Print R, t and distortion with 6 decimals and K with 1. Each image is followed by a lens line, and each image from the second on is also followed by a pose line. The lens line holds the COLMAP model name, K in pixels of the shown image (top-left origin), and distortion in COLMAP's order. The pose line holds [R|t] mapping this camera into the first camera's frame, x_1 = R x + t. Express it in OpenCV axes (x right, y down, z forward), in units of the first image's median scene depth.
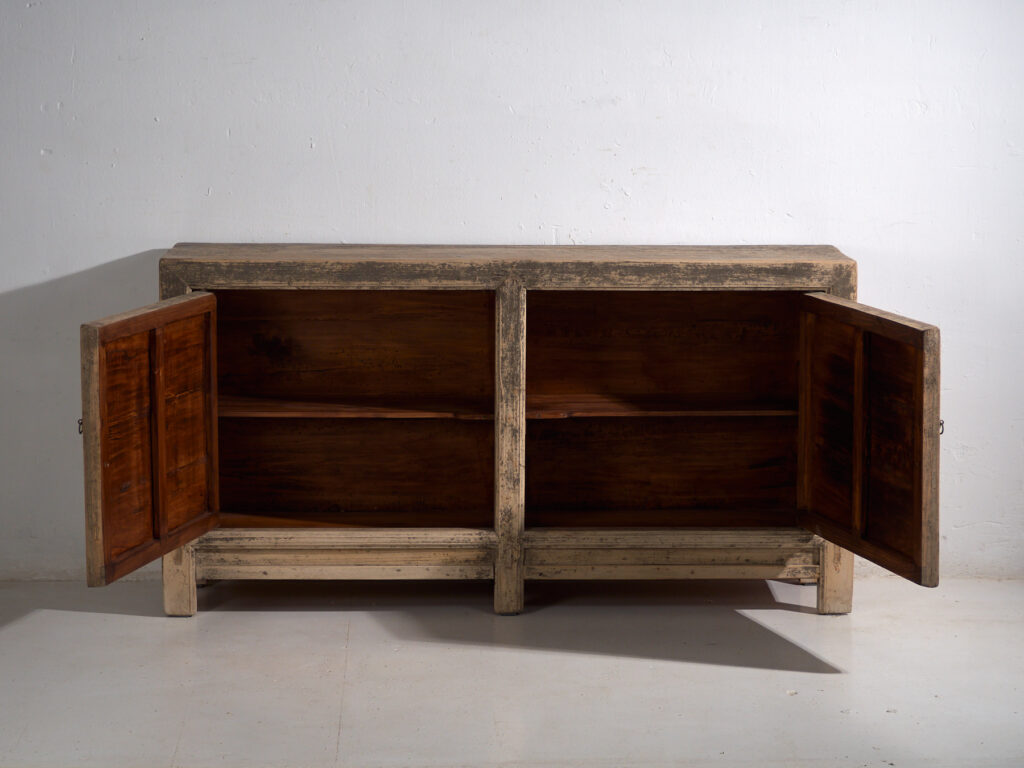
lens RADIAL K [[2771.1, 0, 516.8], [0, 2771.1, 383.0], [0, 0, 1]] dist [0.063349, 0.000000]
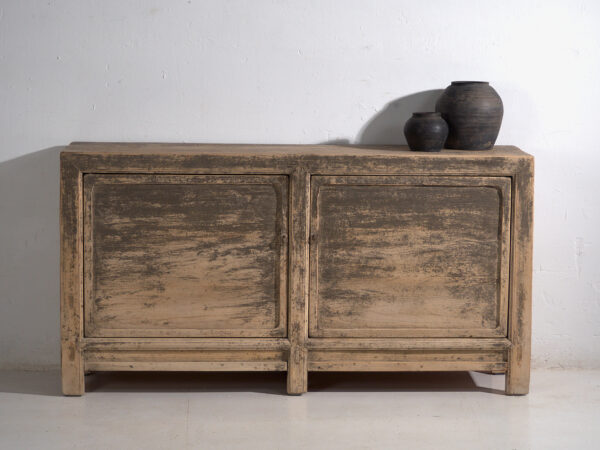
lens RADIAL K [[1623.7, 0, 300.6], [0, 1623.7, 220.6], [0, 0, 1]] dist [0.063349, 0.000000]
pose [[0.999727, 0.004030, 0.023024, -0.021362], [-0.003822, 0.999951, -0.009101, -0.001252], [-0.023060, 0.009011, 0.999693, 0.137707]]
